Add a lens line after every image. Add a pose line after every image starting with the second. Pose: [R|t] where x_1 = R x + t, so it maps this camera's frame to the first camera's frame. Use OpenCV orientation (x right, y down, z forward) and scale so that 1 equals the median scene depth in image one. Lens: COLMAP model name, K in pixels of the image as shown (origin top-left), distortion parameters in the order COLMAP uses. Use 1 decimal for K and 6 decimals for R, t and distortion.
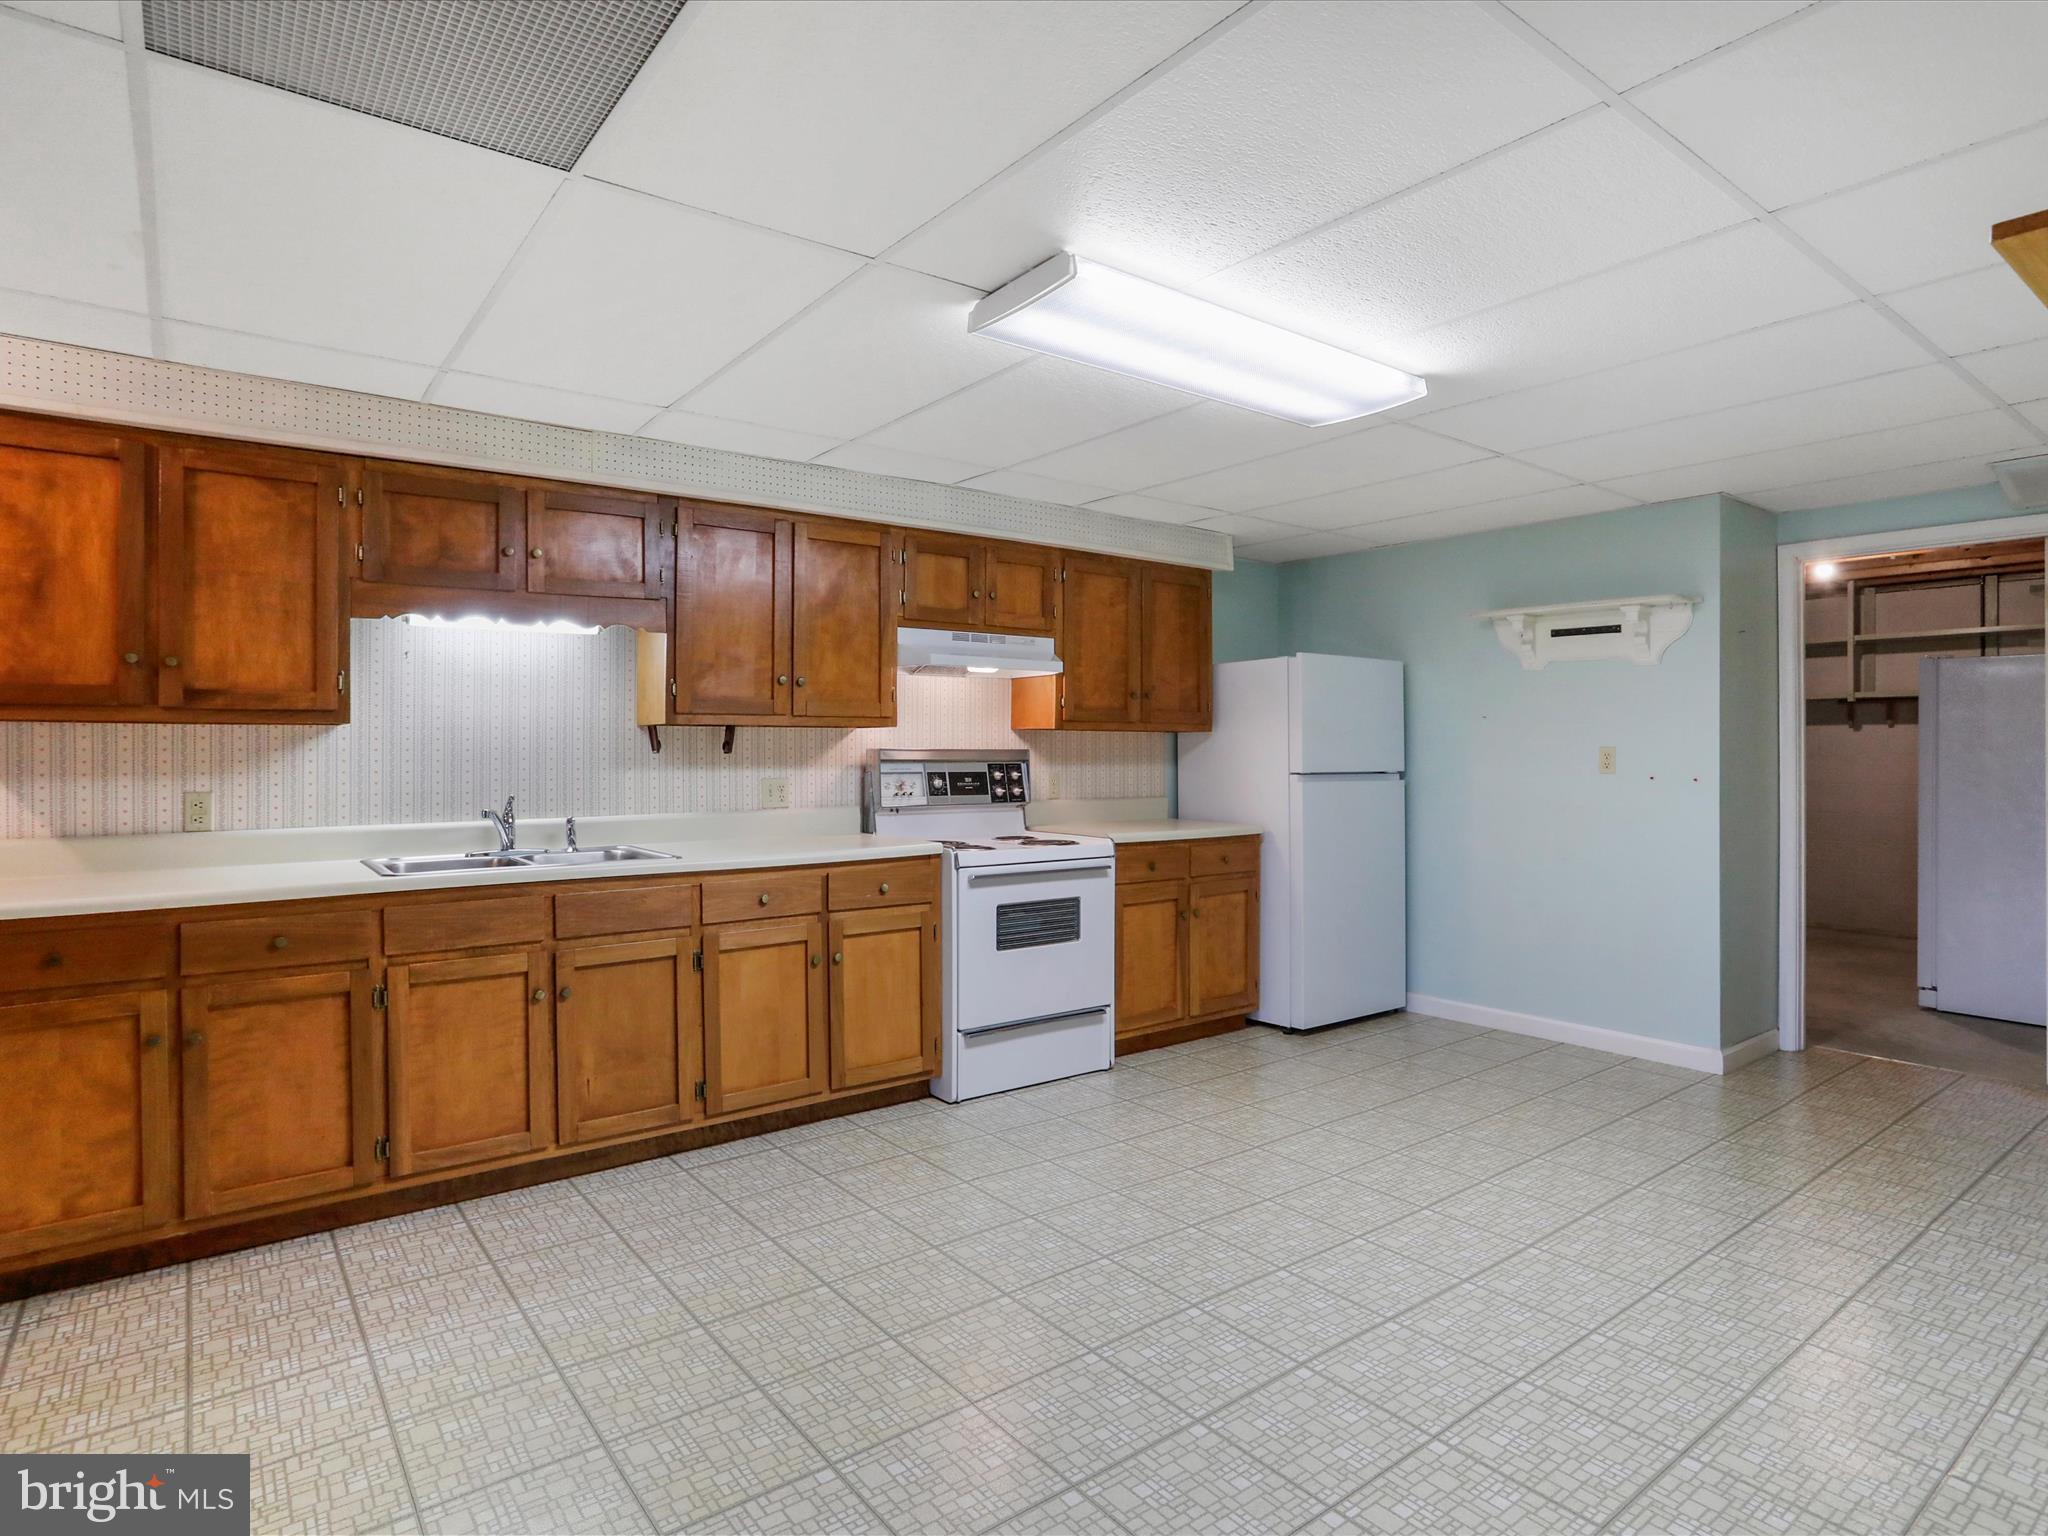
lens RADIAL K [[1147.3, 0, 1028.3], [0, 1147.3, 759.0], [0, 0, 1]] dist [0.037754, 0.000896]
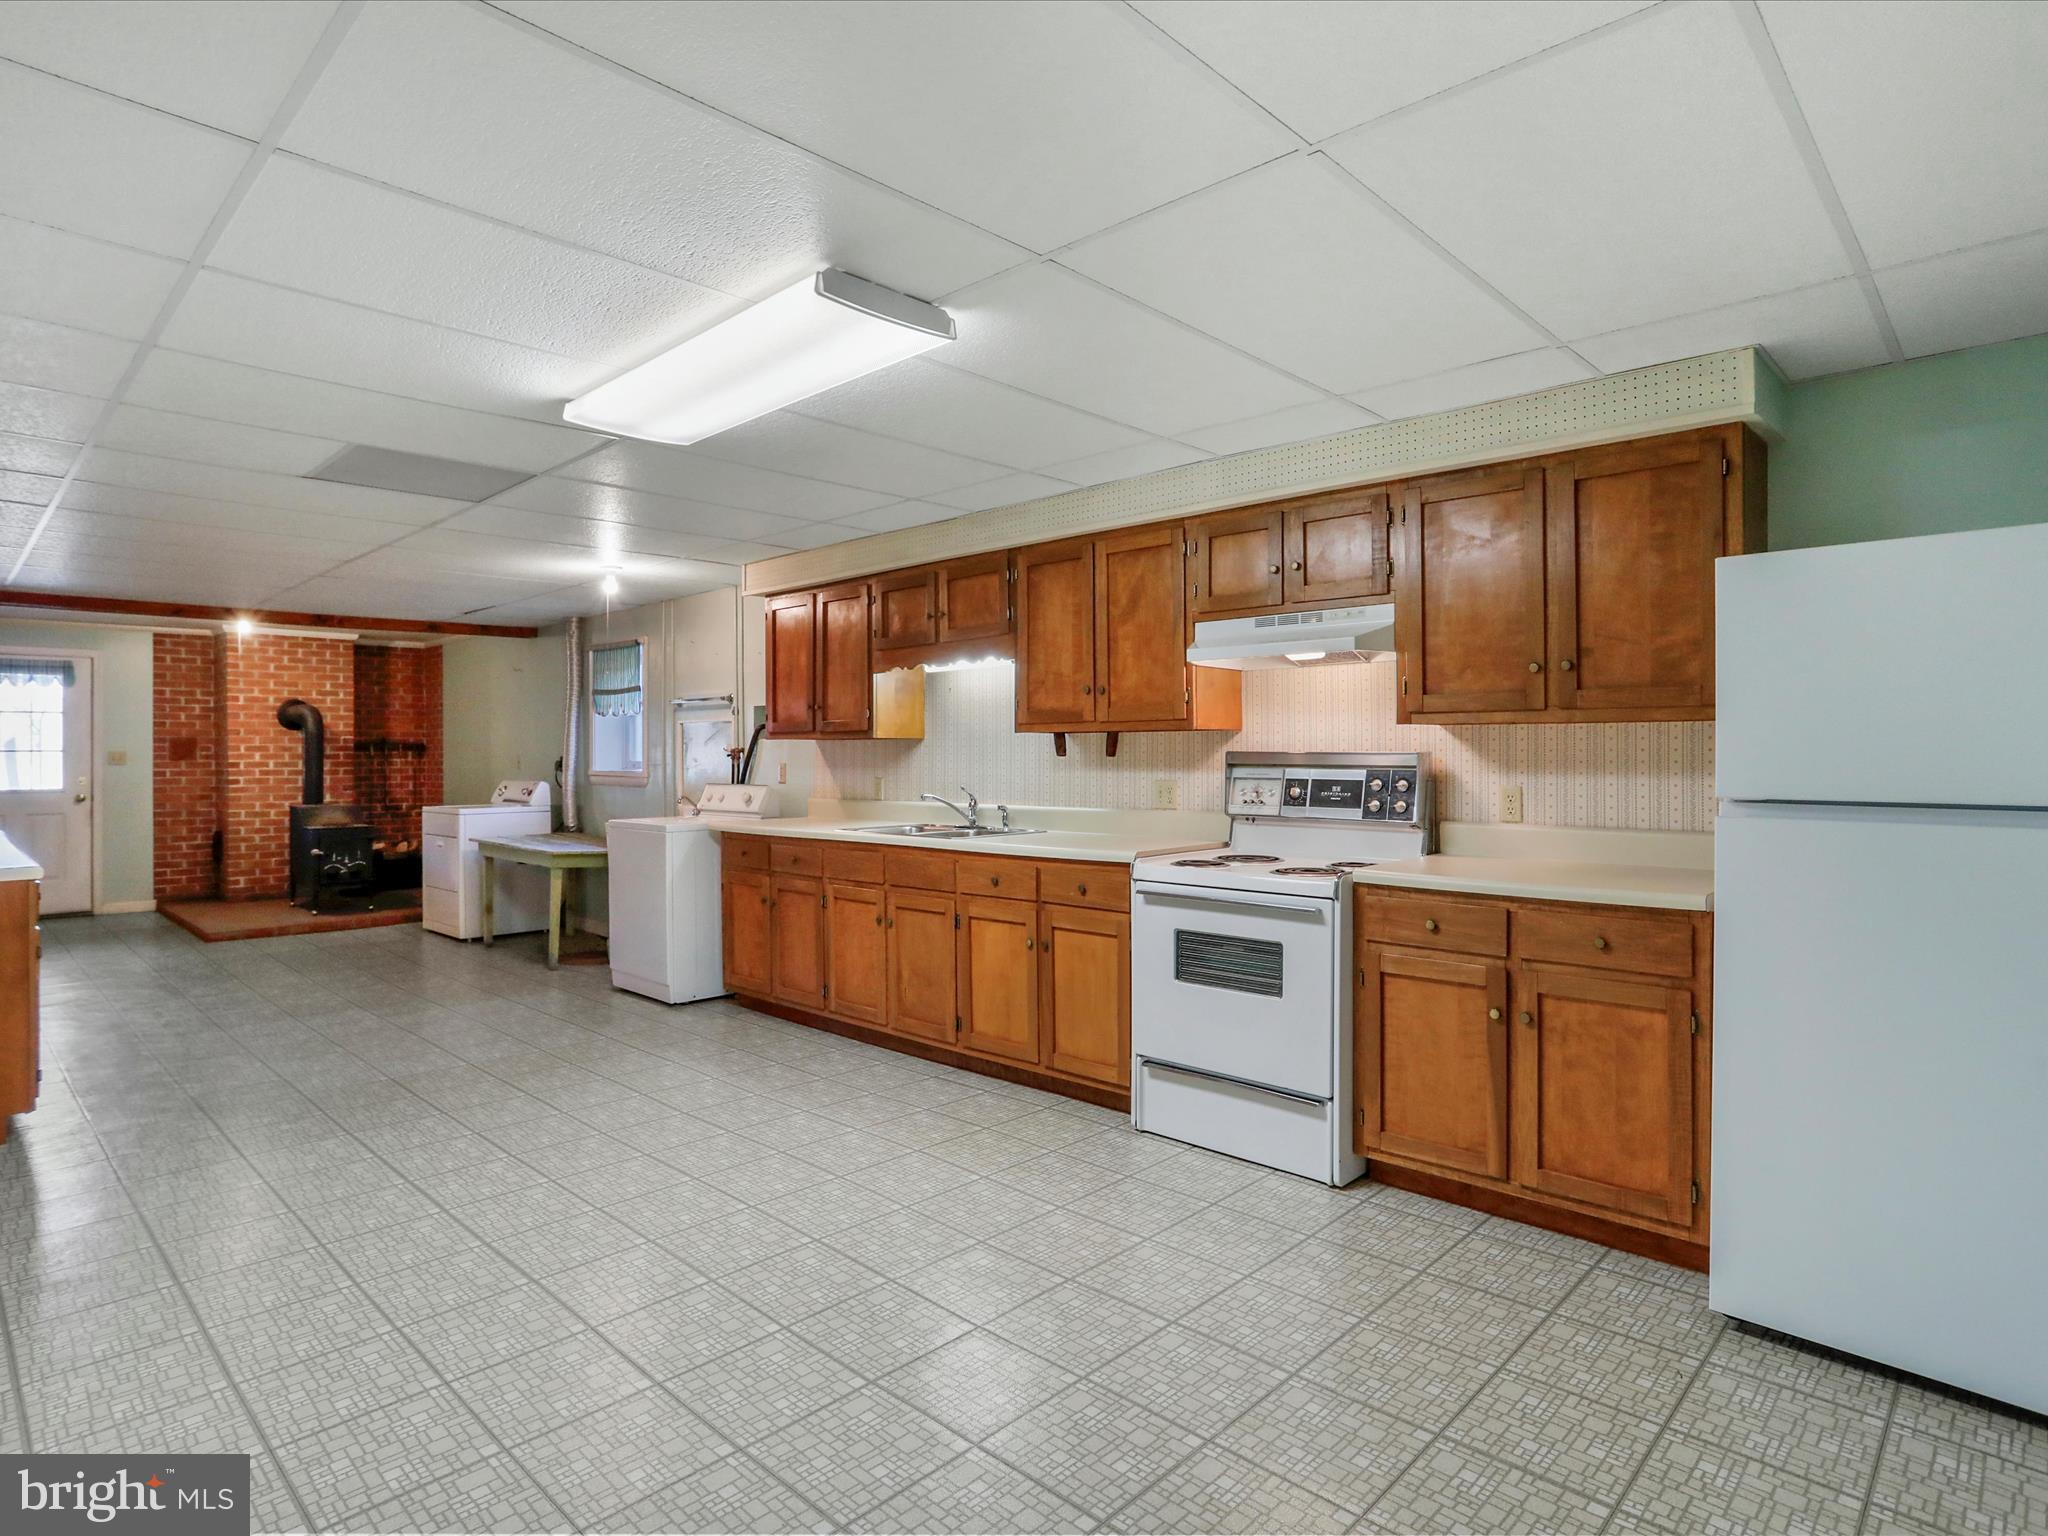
lens RADIAL K [[1147.3, 0, 1028.6], [0, 1147.3, 754.0], [0, 0, 1]] dist [0.037754, 0.000896]
pose [[0.167004, 0.001100, -0.985956, 0.638592], [-0.004038, 0.999992, 0.000432, -0.005834], [0.985948, 0.003910, 0.167007, 0.568768]]
